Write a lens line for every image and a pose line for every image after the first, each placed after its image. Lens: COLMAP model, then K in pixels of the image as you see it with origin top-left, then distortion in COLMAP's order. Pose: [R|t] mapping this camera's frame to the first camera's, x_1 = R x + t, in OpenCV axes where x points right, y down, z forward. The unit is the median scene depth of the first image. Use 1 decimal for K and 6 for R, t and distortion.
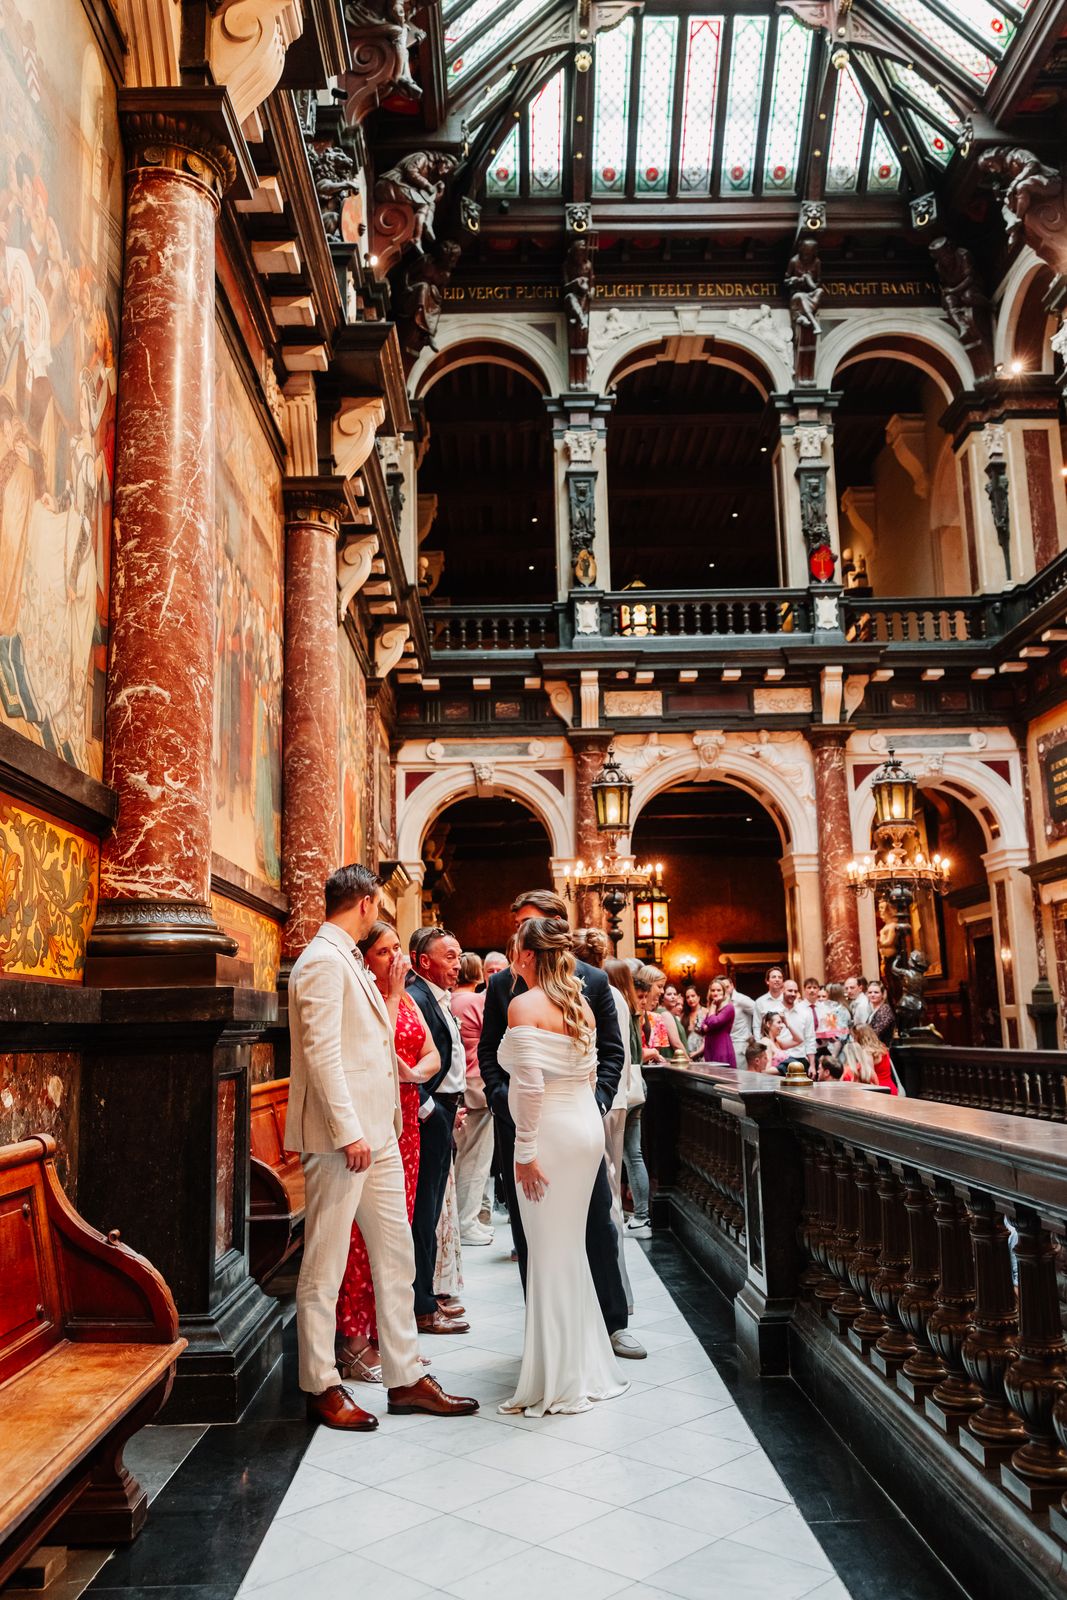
lens RADIAL K [[1284.7, 0, 533.9], [0, 1284.7, 812.5], [0, 0, 1]] dist [0.004423, -0.001960]
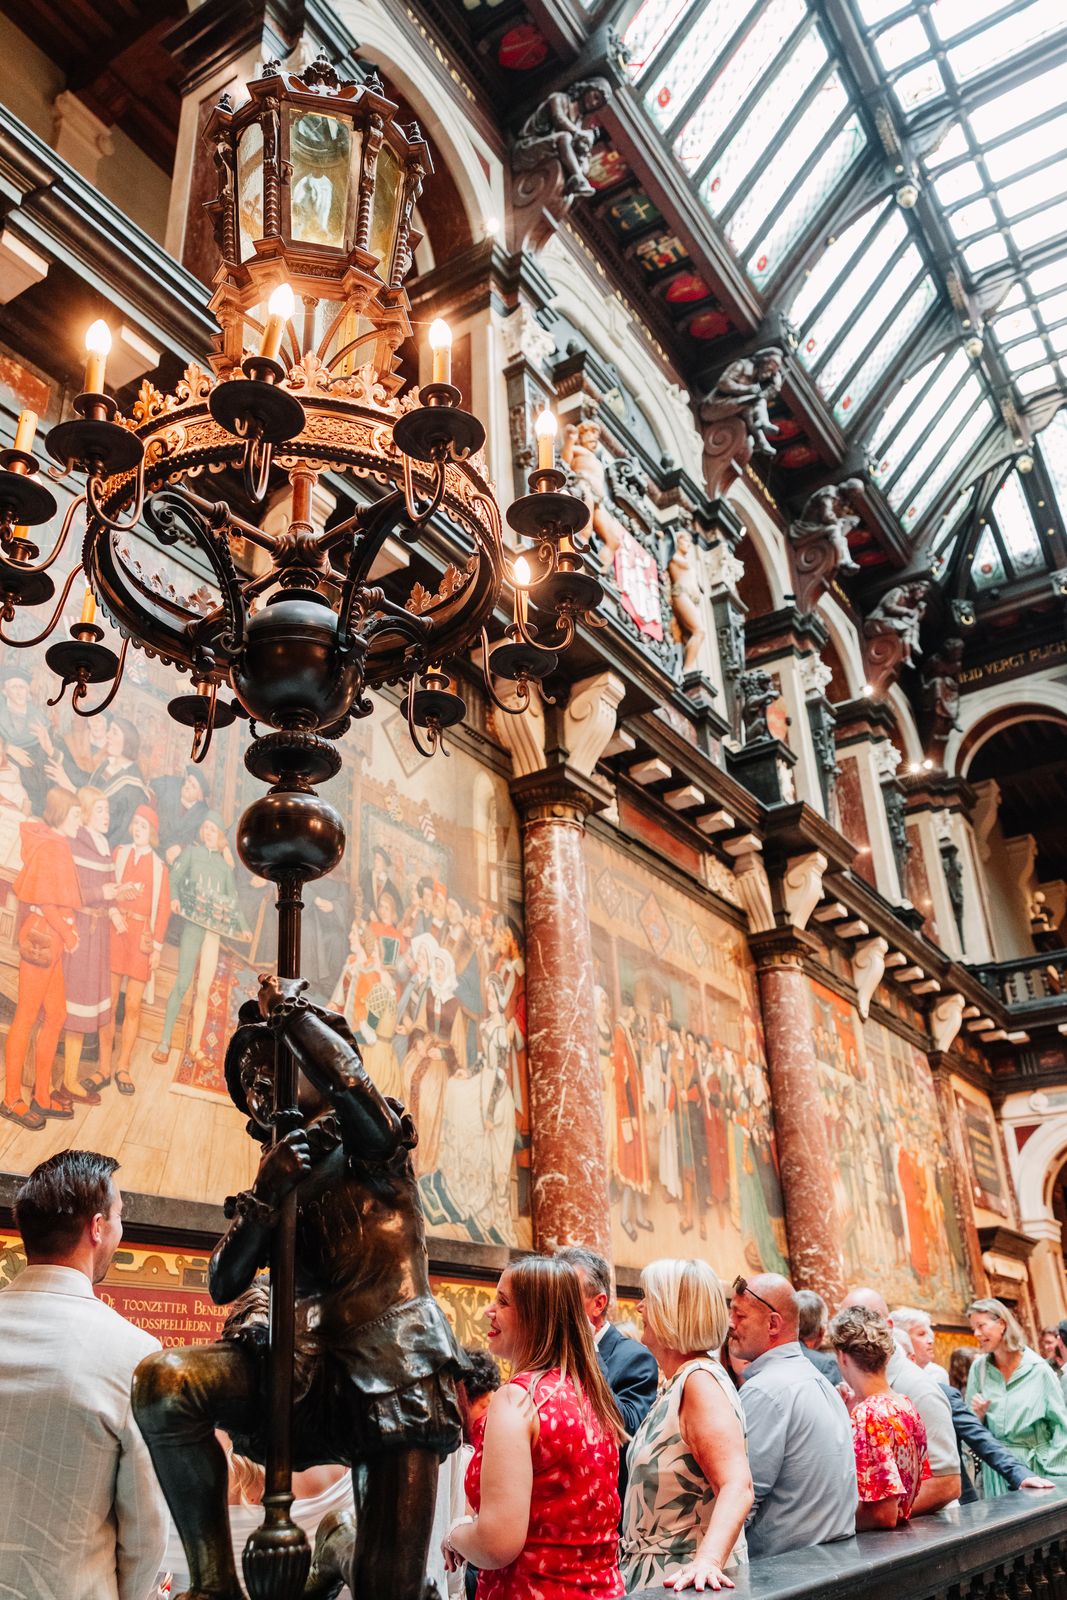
lens RADIAL K [[1284.7, 0, 539.9], [0, 1284.7, 797.9], [0, 0, 1]] dist [0.004423, -0.001960]
pose [[0.829052, -0.250480, -0.499934, 0.296540], [0.111919, 0.950299, -0.290527, -0.045640], [0.547857, 0.184910, 0.815880, -0.161708]]
